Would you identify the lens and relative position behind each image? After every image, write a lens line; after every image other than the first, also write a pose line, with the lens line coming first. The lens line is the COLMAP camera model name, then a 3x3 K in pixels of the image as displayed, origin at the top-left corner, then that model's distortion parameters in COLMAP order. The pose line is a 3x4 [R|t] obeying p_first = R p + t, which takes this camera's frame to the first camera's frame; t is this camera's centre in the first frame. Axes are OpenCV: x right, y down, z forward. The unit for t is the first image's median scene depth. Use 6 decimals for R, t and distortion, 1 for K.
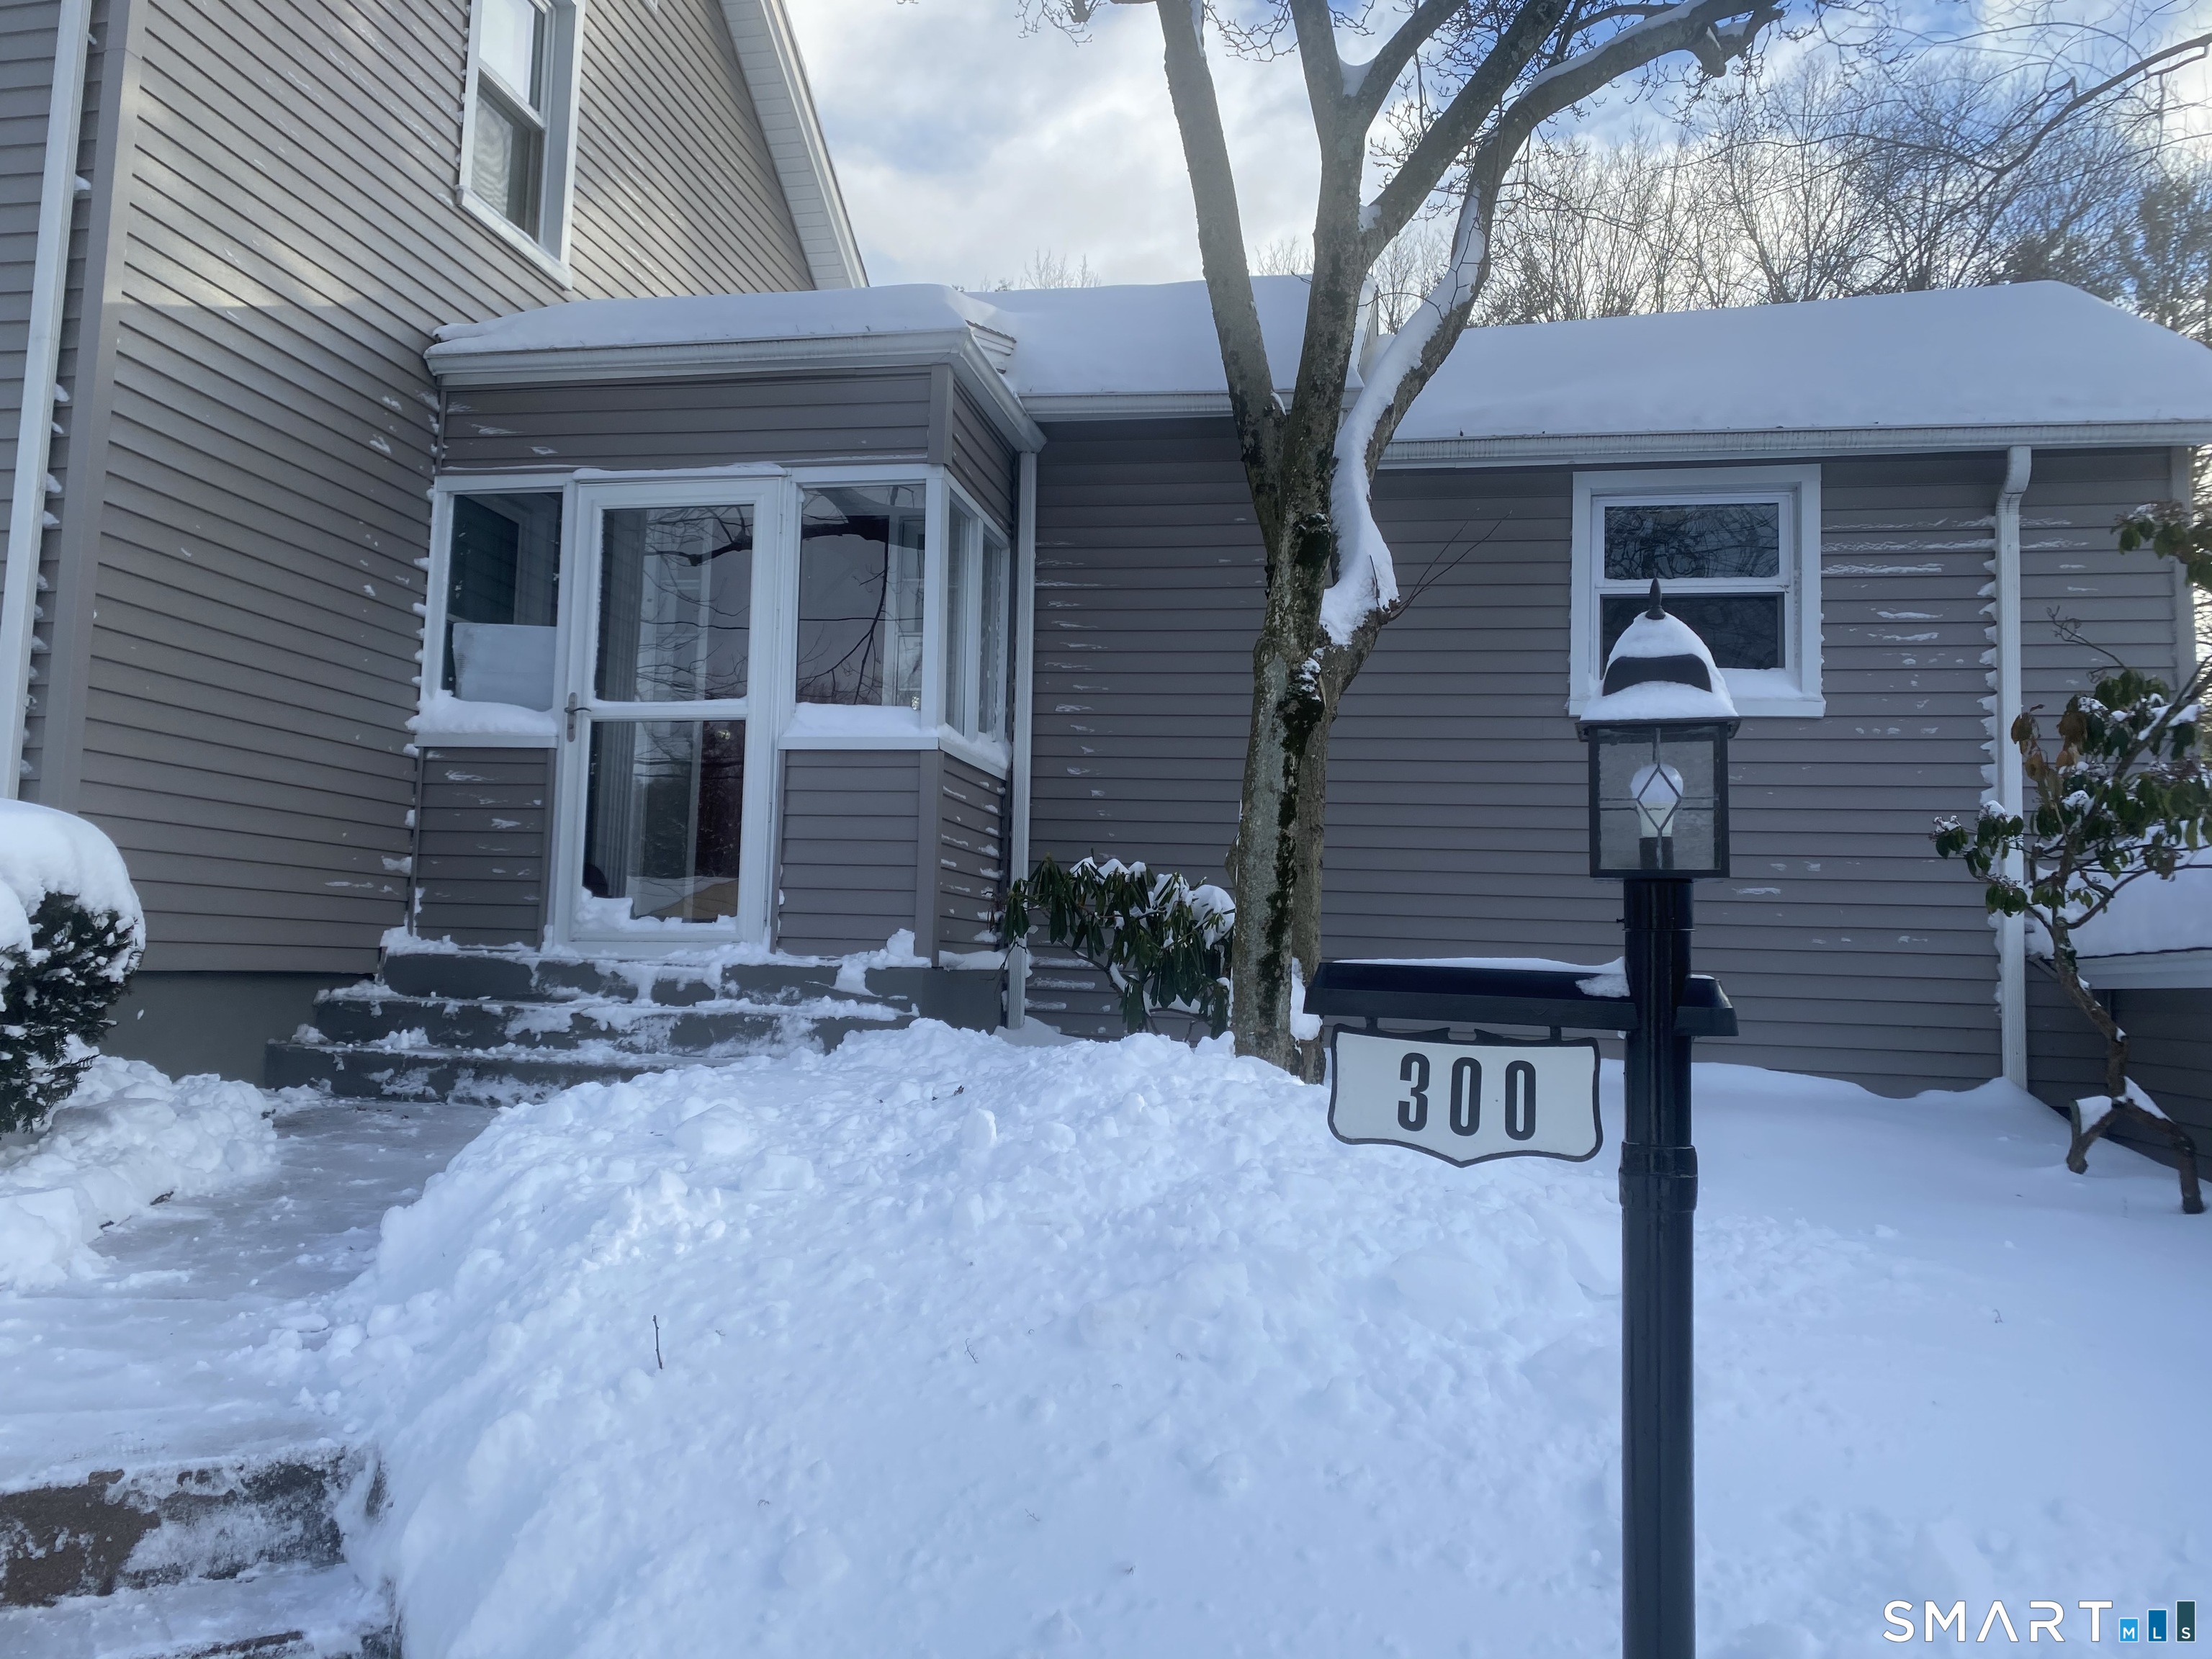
lens RADIAL K [[1662.4, 0, 1117.8], [0, 1662.4, 813.7], [0, 0, 1]] dist [0.064930, -0.102052]
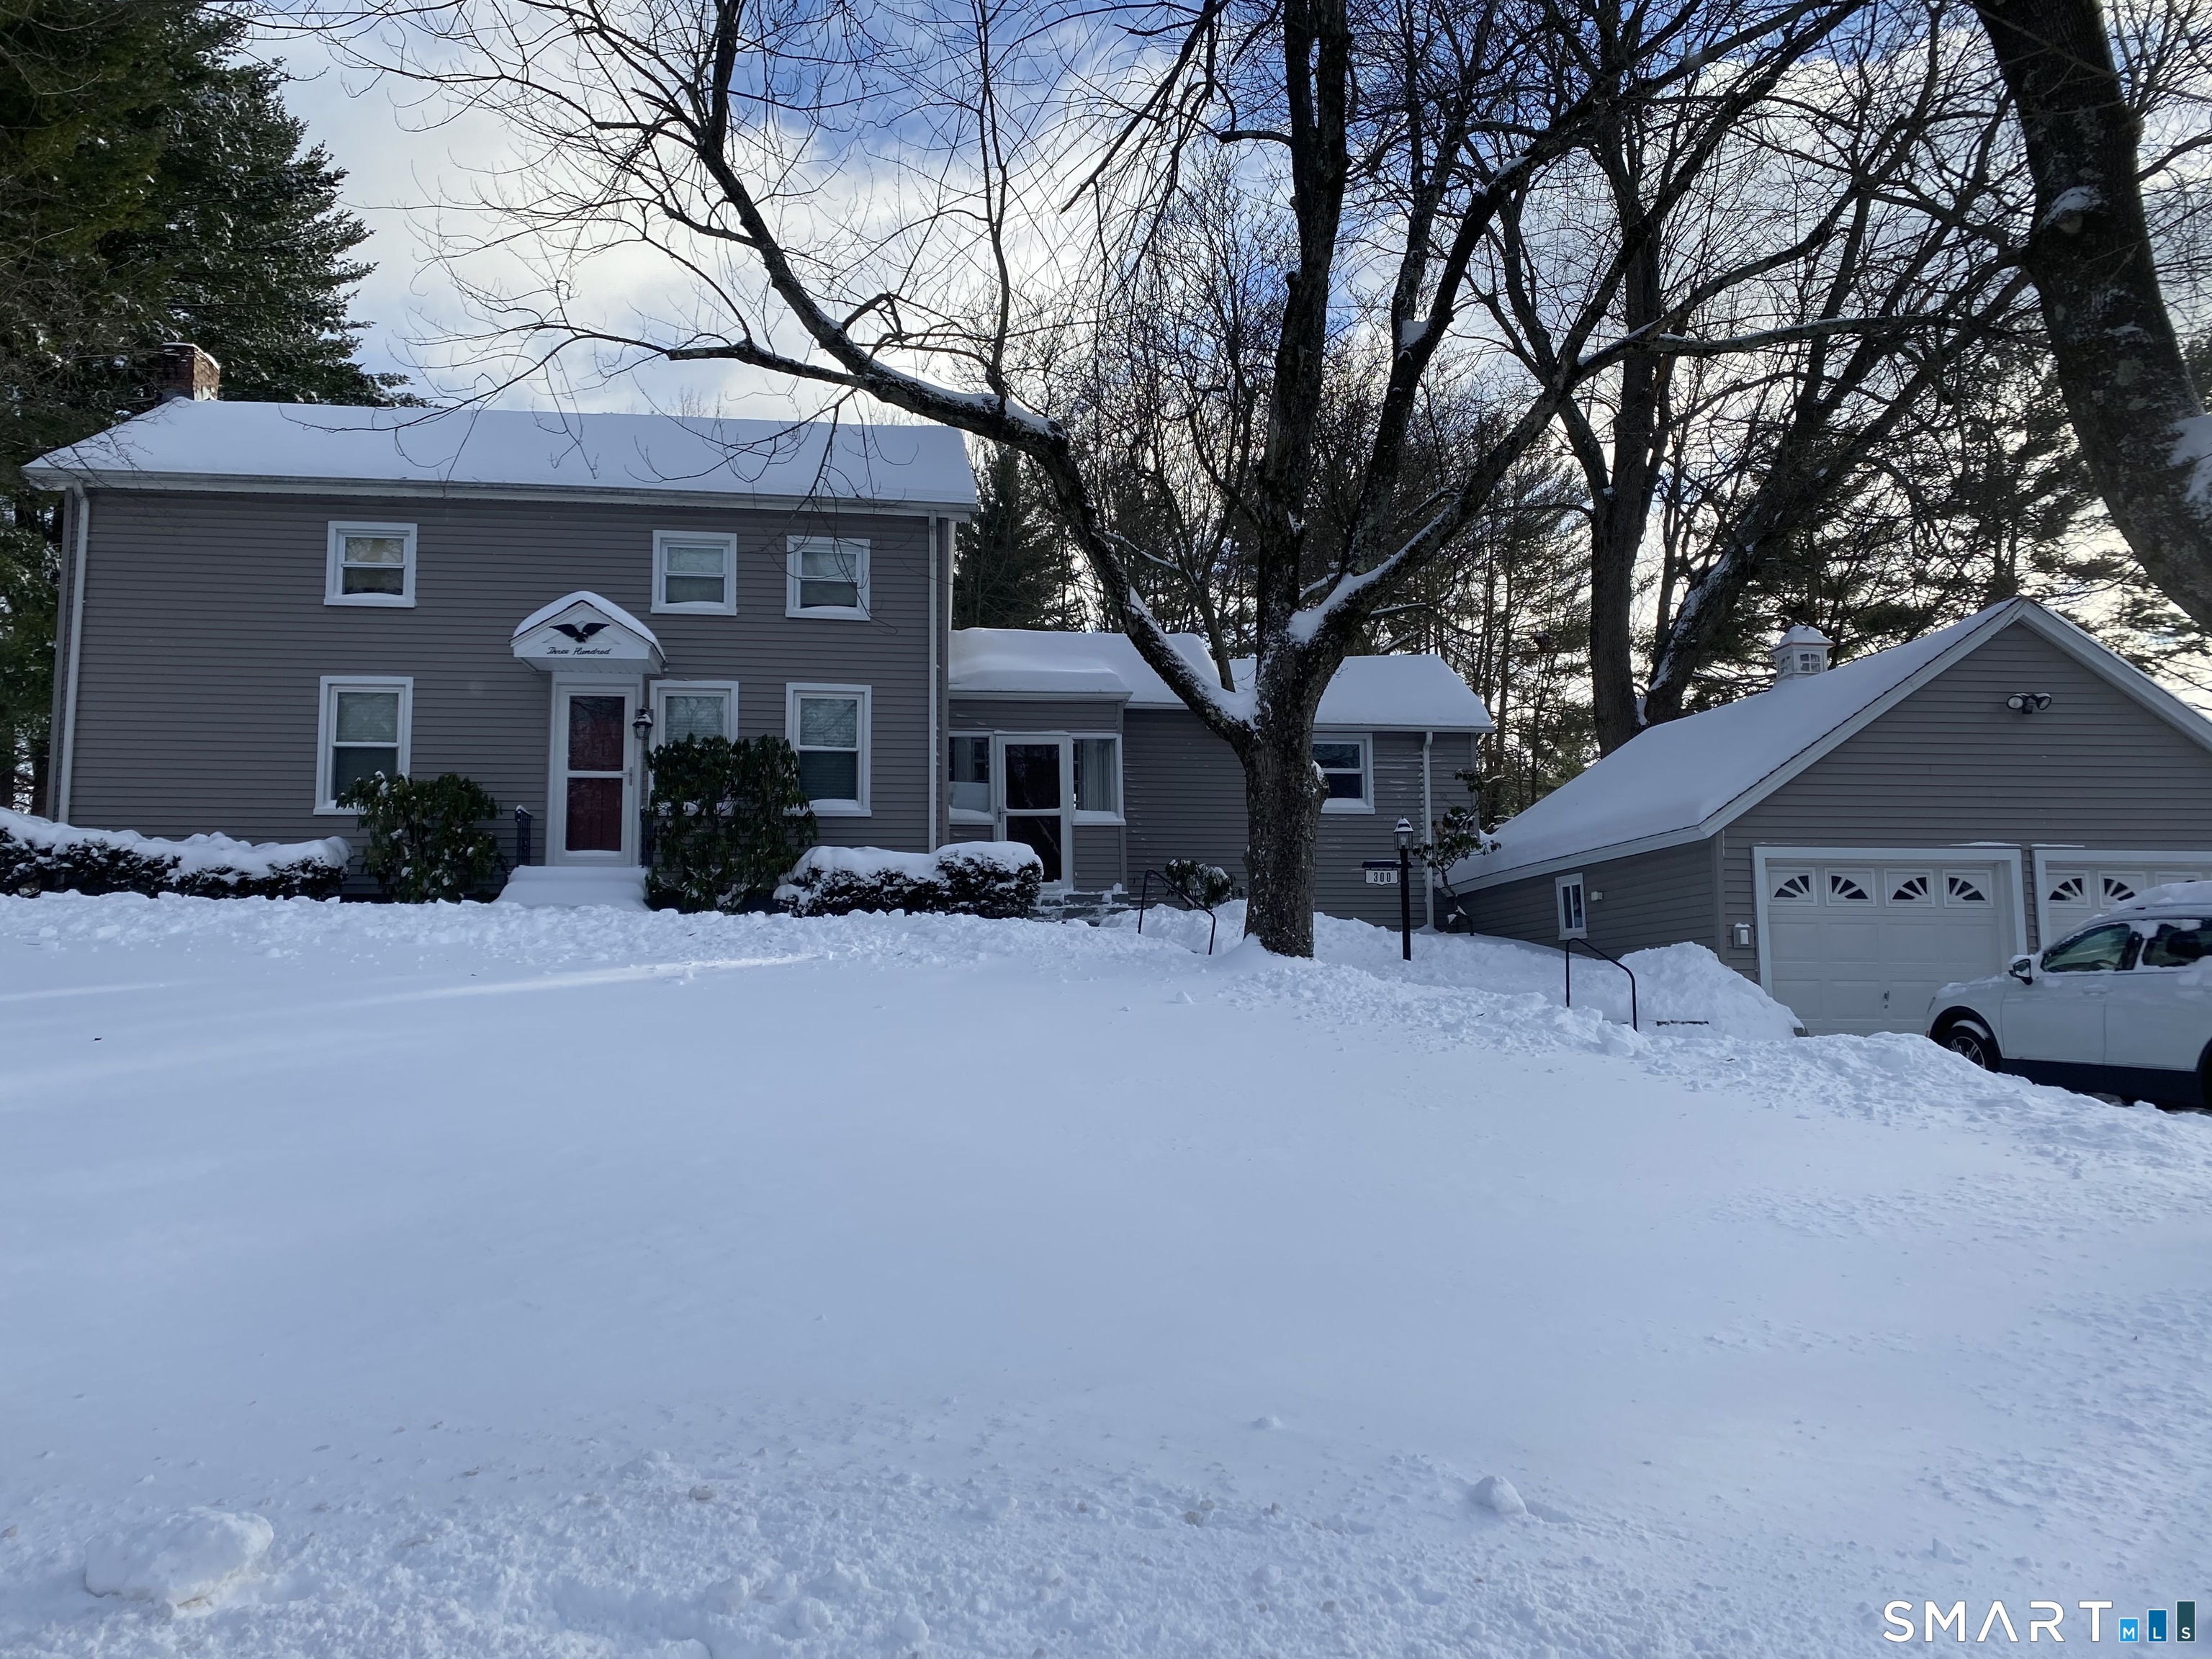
lens RADIAL K [[1662.4, 0, 1117.8], [0, 1662.4, 813.7], [0, 0, 1]] dist [0.064930, -0.102052]
pose [[0.947574, 0.000514, 0.319537, -1.102825], [0.007396, 0.999695, -0.023542, 0.012550], [-0.319452, 0.024671, 0.947281, -1.924950]]
